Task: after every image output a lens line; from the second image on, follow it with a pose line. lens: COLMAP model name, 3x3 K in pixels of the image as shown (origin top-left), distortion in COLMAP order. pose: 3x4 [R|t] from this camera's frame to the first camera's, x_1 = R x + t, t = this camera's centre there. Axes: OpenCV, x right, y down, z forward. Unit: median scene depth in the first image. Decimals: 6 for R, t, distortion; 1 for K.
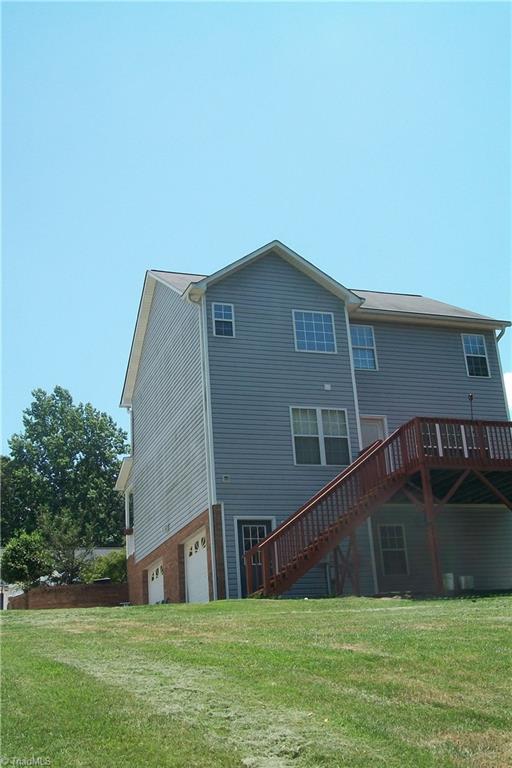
lens RADIAL K [[893.8, 0, 256.0], [0, 893.8, 384.0], [0, 0, 1]] dist [-0.021620, -0.005774]
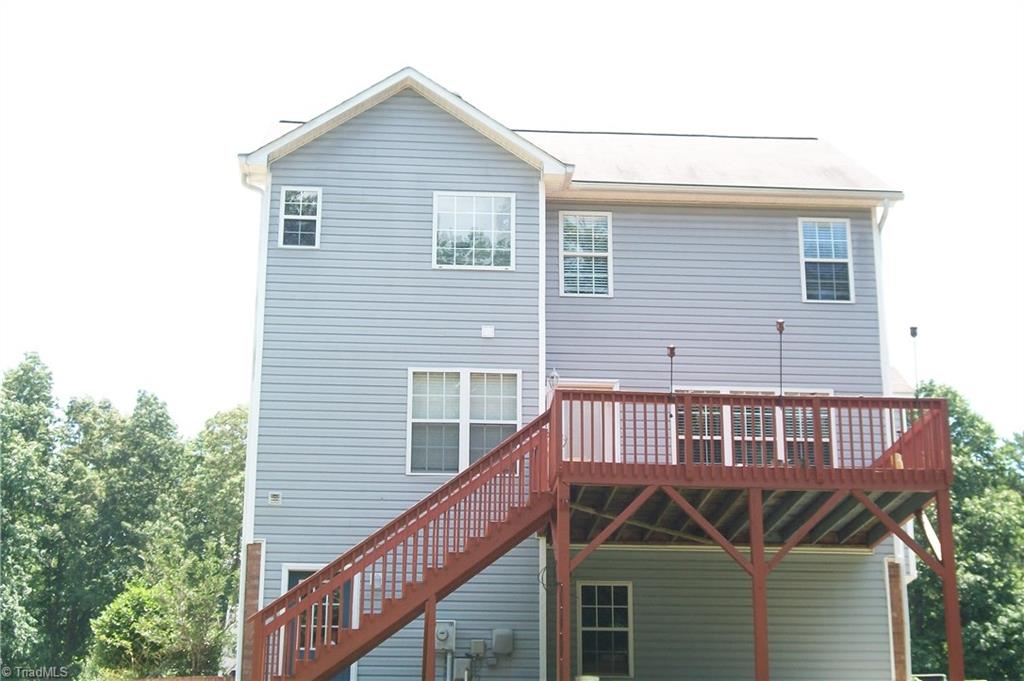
lens RADIAL K [[1750.6, 0, 512.0], [0, 1750.6, 340.5], [0, 0, 1]] dist [0.132019, 0.018781]
pose [[0.962625, -0.018822, -0.270184, 0.374755], [0.026914, 0.999292, 0.026273, -0.018438], [0.269498, -0.032563, 0.962450, -0.035925]]
